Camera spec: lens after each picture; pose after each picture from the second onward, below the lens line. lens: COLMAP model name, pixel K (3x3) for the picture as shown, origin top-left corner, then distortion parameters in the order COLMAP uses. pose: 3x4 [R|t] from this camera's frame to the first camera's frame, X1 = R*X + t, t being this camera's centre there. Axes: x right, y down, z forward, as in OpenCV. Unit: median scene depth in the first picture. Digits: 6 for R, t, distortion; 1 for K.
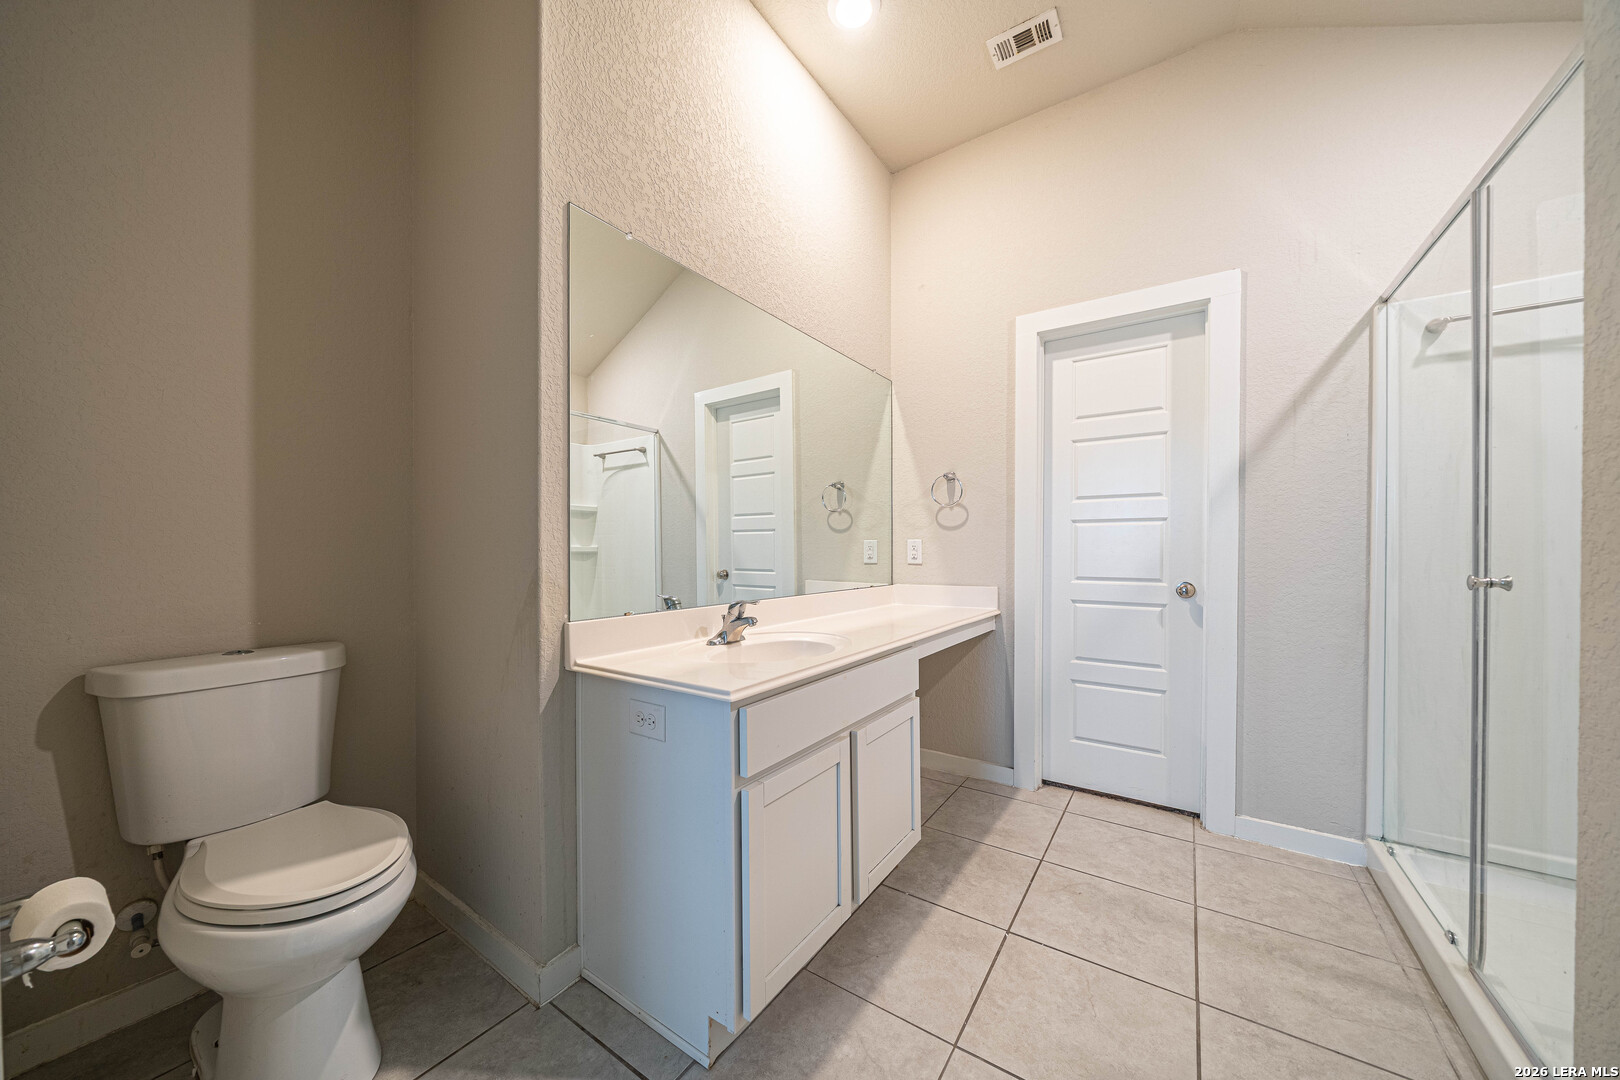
lens RADIAL K [[556.4, 0, 804.2], [0, 556.4, 553.8], [0, 0, 1]] dist [-0.006061, -0.000005]
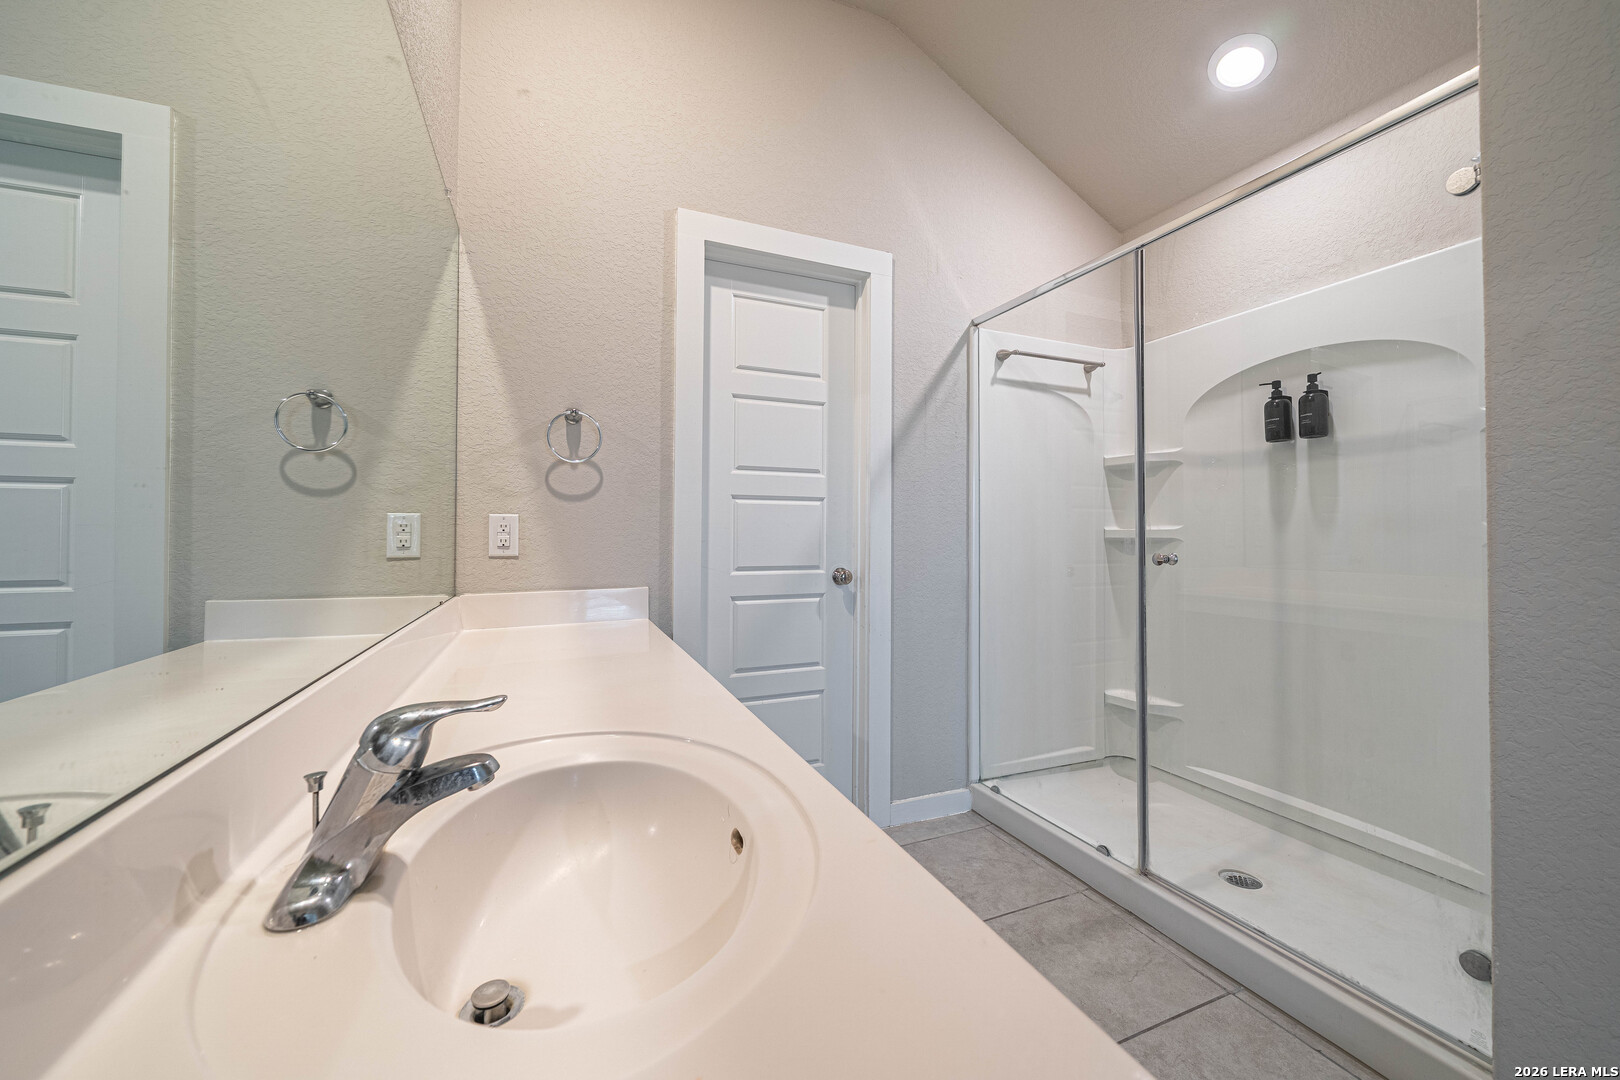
lens RADIAL K [[608.0, 0, 806.1], [0, 608.0, 519.8], [0, 0, 1]] dist [-0.006892, -0.000235]
pose [[0.544829, 0.019436, 0.838322, -0.193533], [0.002988, 0.999680, -0.025119, -0.003754], [-0.838542, 0.016190, 0.544596, 0.479853]]
